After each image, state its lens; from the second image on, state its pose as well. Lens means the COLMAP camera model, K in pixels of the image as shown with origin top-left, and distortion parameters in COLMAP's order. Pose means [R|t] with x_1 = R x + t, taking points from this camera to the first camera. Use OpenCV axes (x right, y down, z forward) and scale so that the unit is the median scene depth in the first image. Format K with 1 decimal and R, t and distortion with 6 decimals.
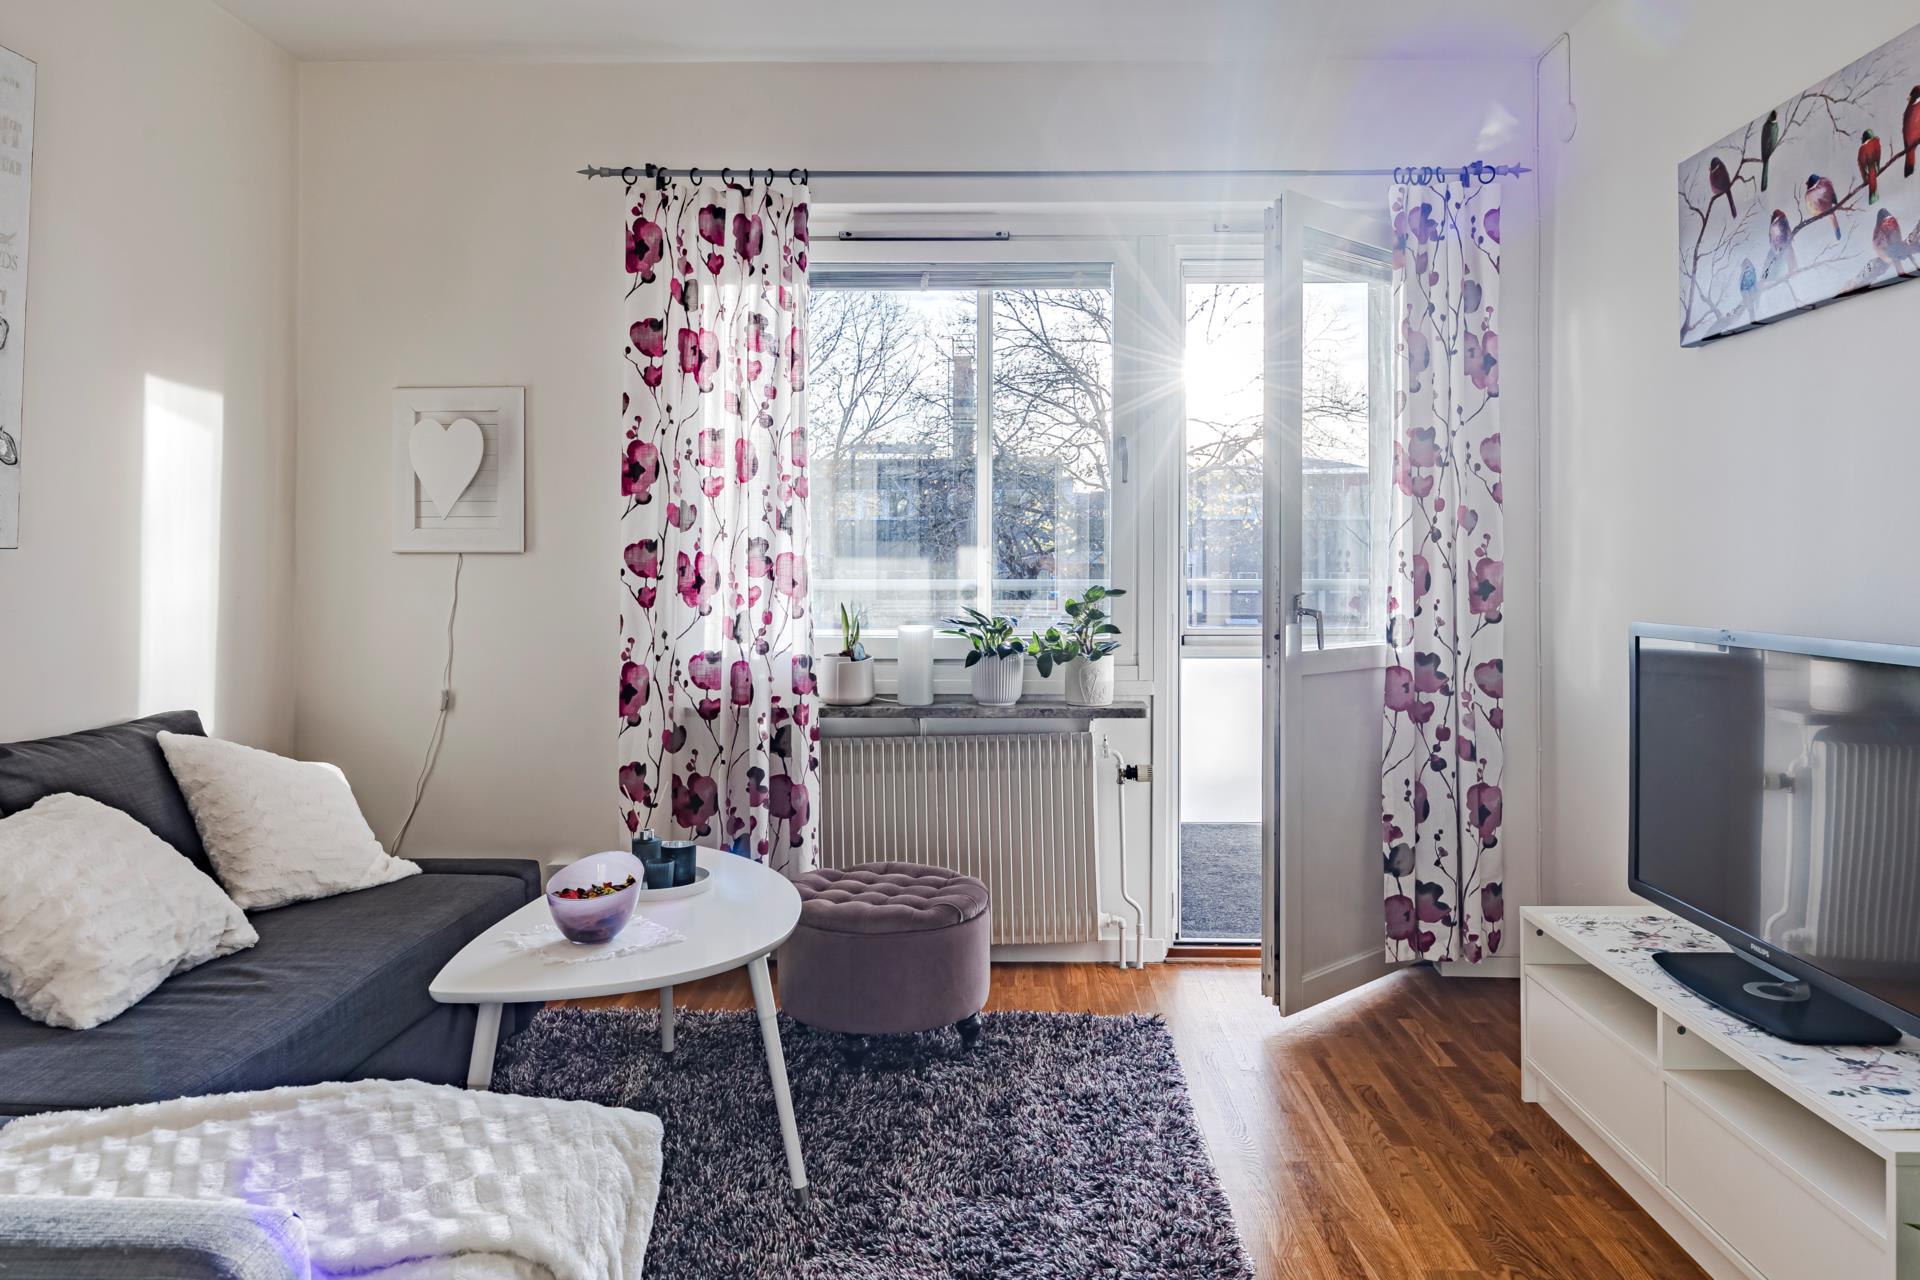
lens RADIAL K [[1309.3, 0, 1013.4], [0, 1309.3, 566.8], [0, 0, 1]] dist [-0.005110, -0.002410]
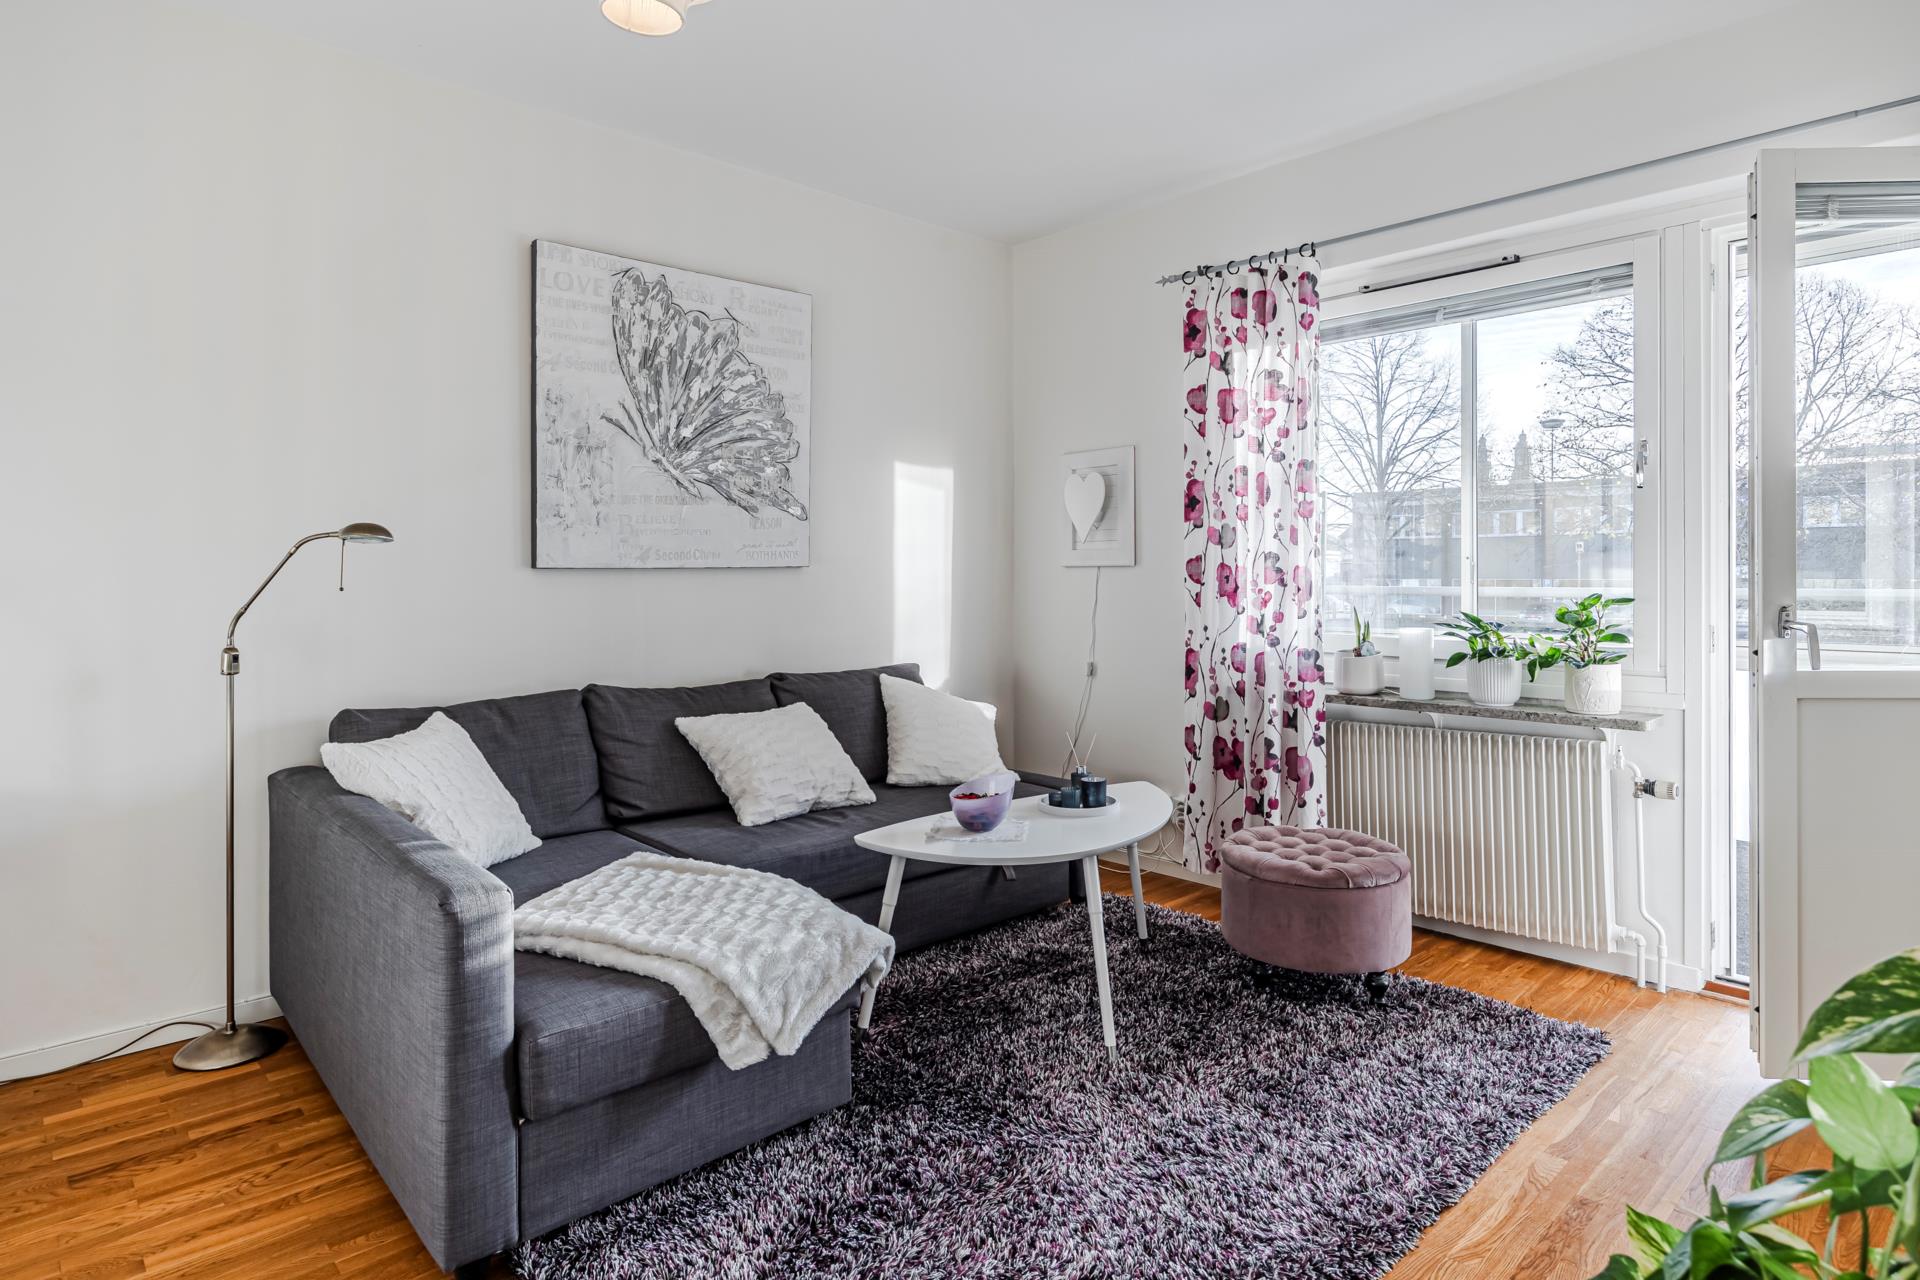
lens RADIAL K [[1061.1, 0, 974.9], [0, 1061.1, 589.8], [0, 0, 1]] dist [-0.002350, -0.000652]
pose [[0.691864, 0.006637, -0.721997, 0.330250], [0.002452, 0.999930, 0.011541, 0.001048], [0.722024, -0.009755, 0.691799, 0.106887]]
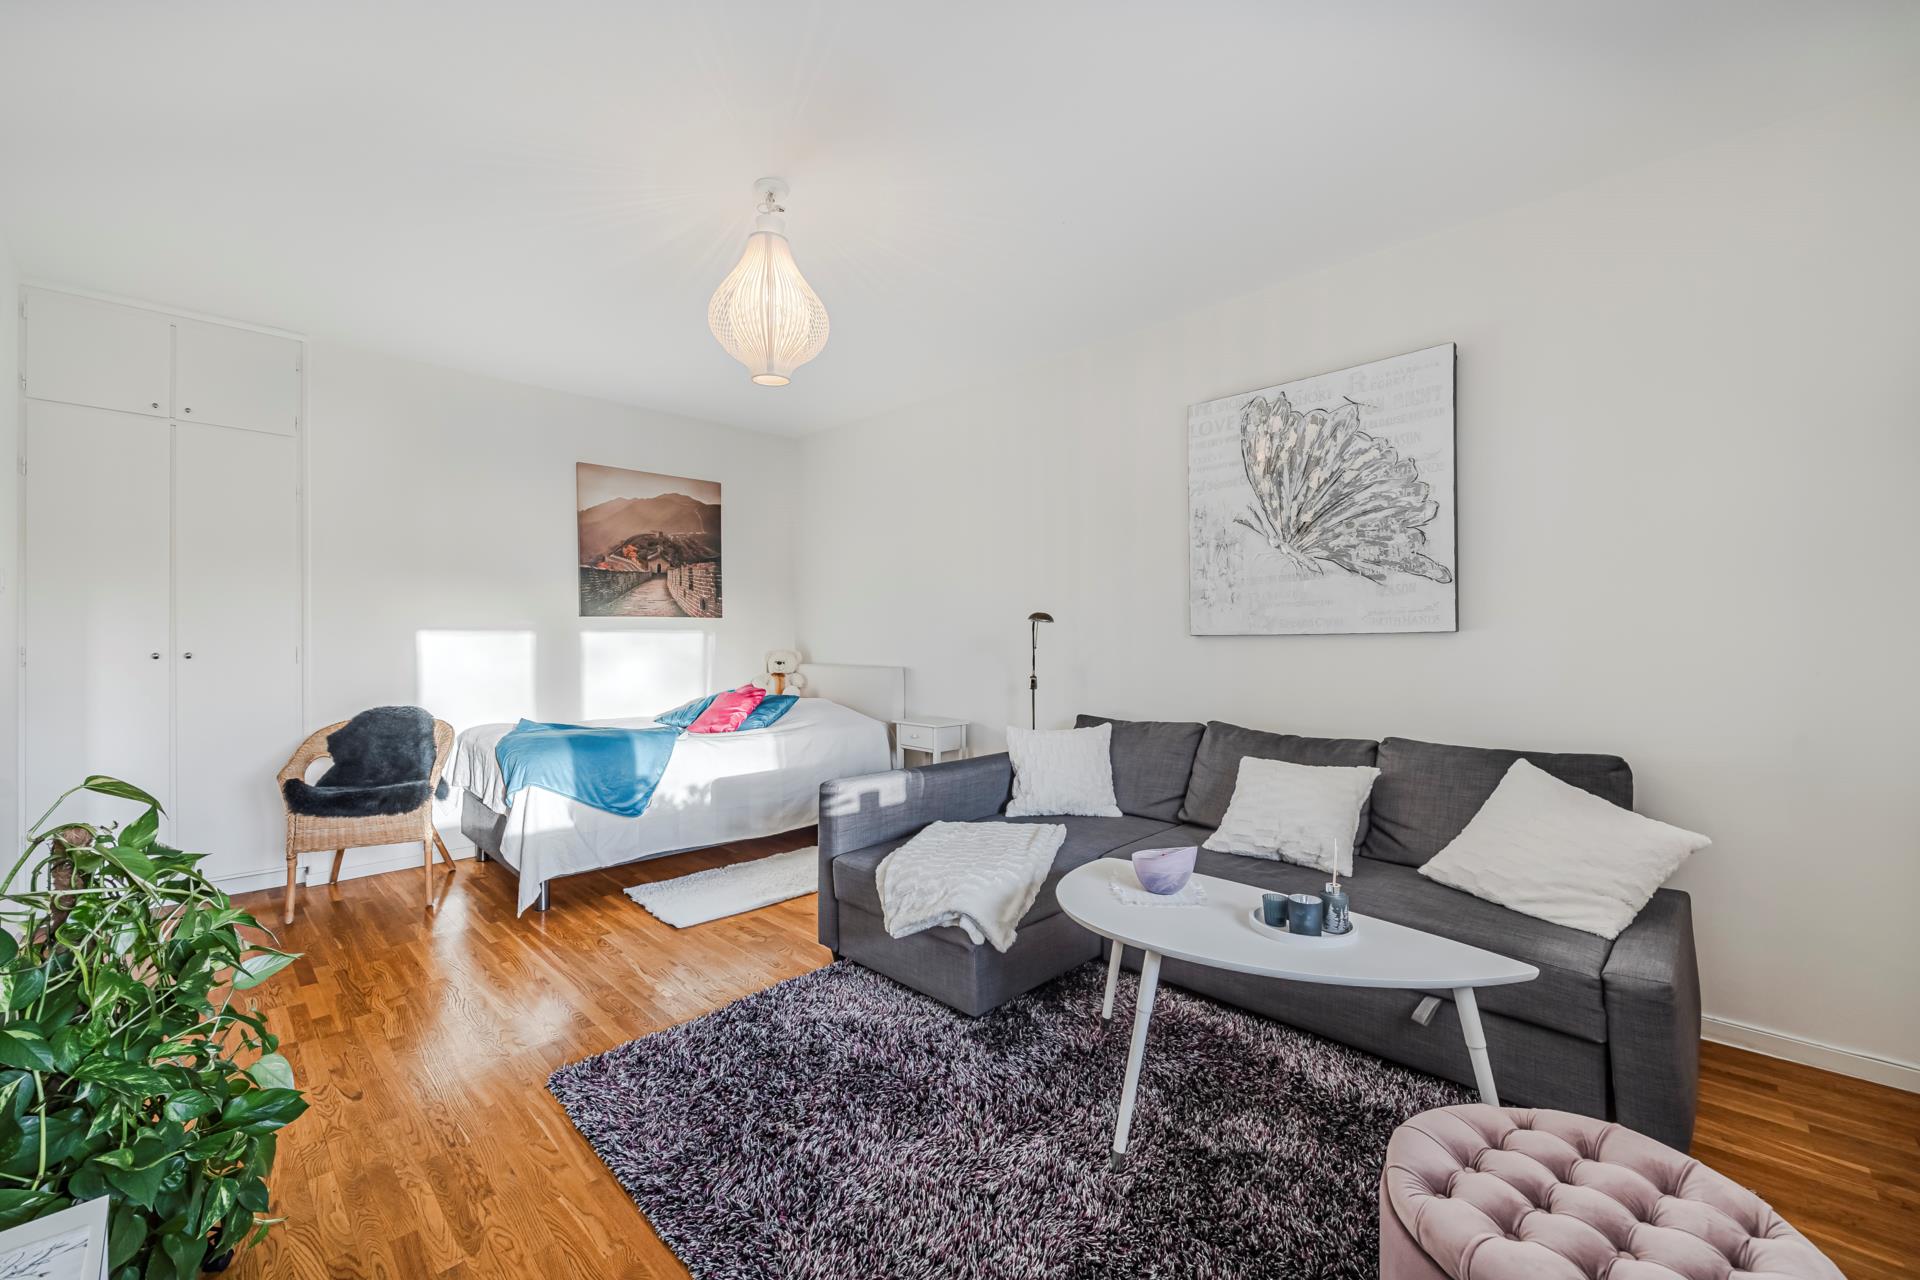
lens RADIAL K [[767.4, 0, 960.0], [0, 767.4, 640.0], [0, 0, 1]] dist [-0.000895, -0.000199]
pose [[-0.698313, 0.002214, -0.715789, 0.285993], [0.000624, 0.999997, 0.002485, -0.004926], [0.715792, 0.001288, -0.698312, 0.909612]]
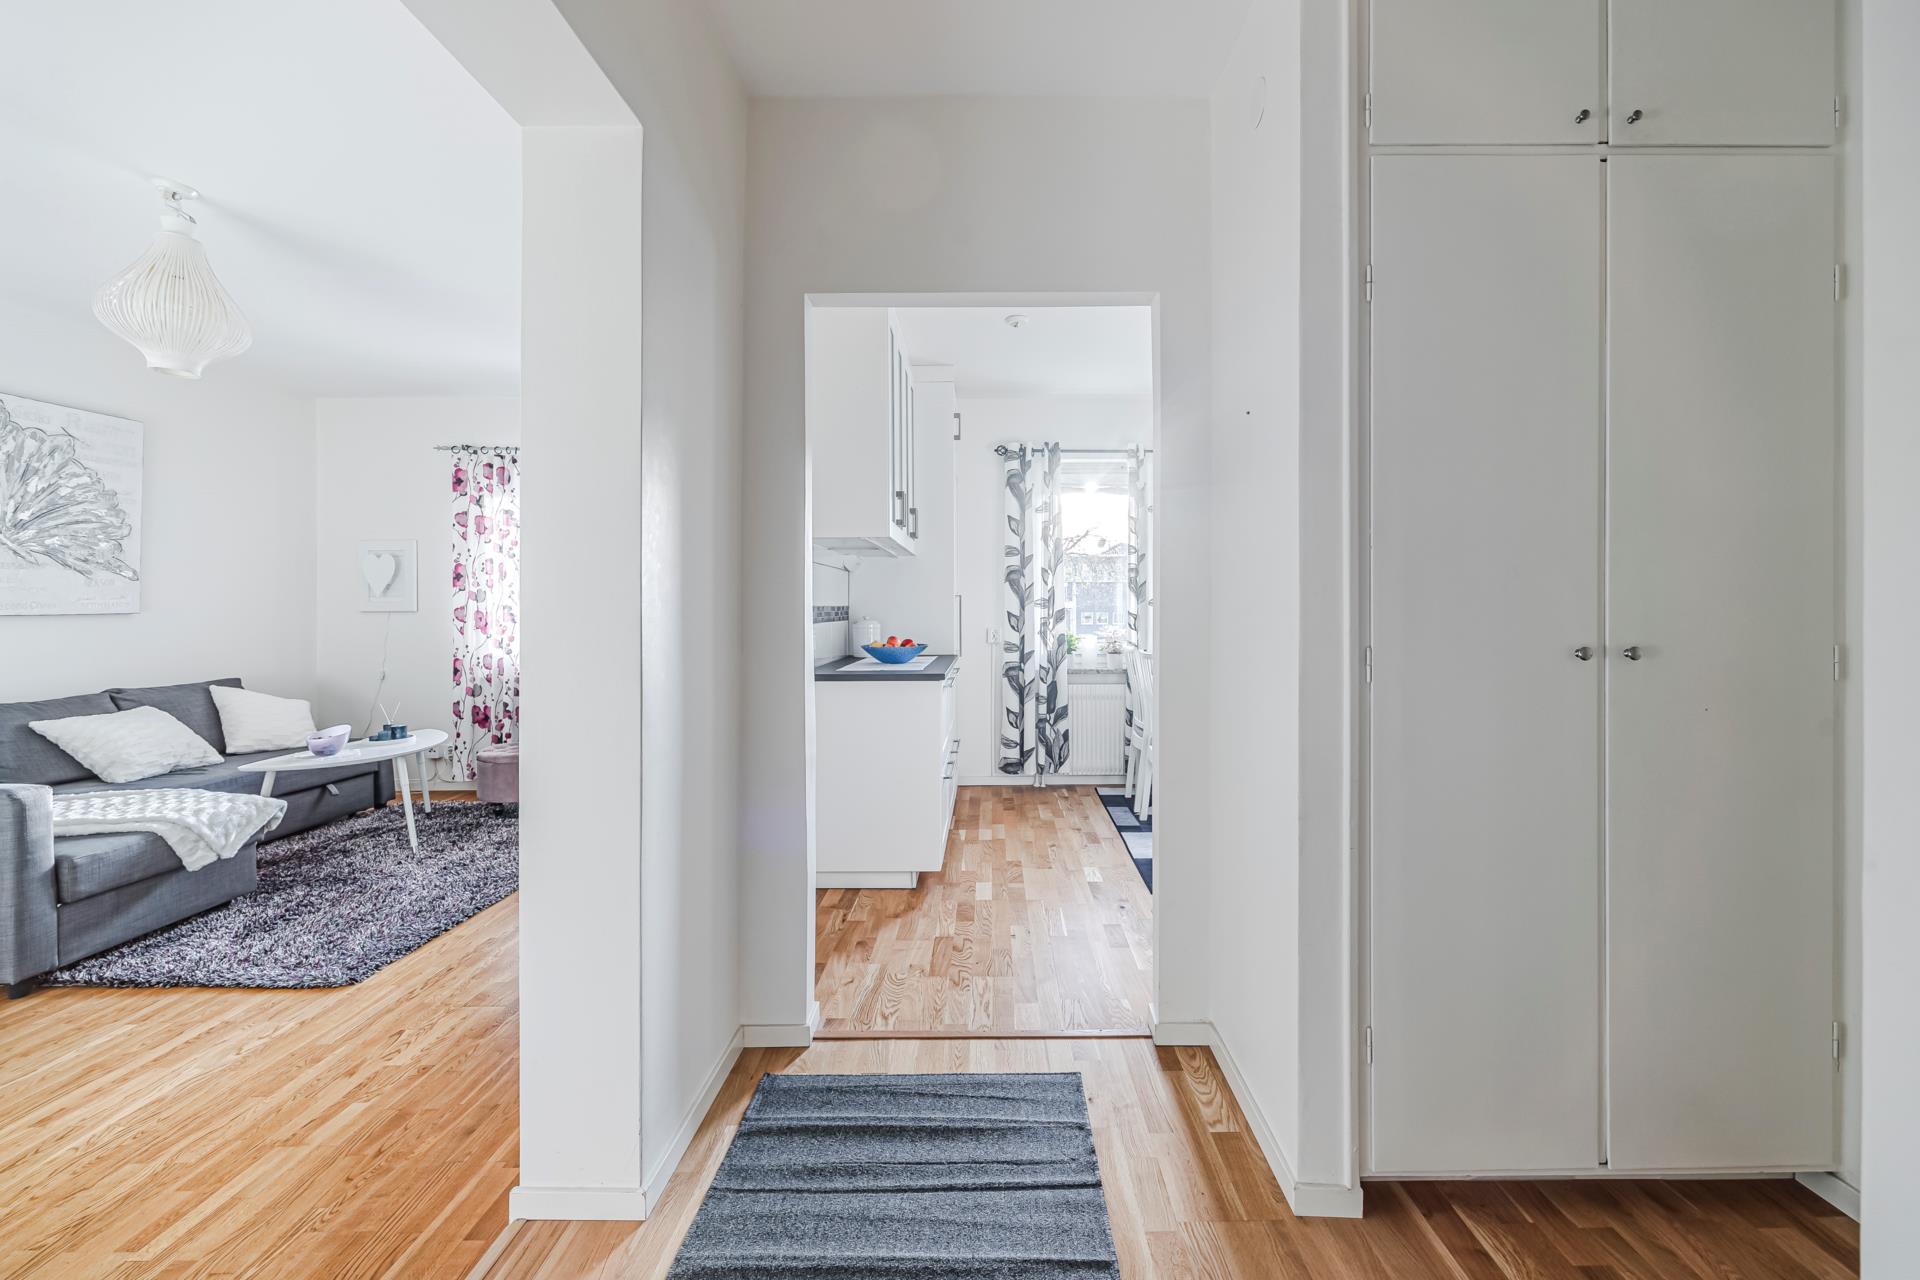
lens RADIAL K [[780.8, 0, 982.9], [0, 780.8, 604.2], [0, 0, 1]] dist [-0.000103, -0.000088]
pose [[0.999974, -0.003954, -0.006052, 0.659240], [0.003915, 0.999972, -0.006367, -0.011347], [0.006077, 0.006343, 0.999961, -0.389279]]
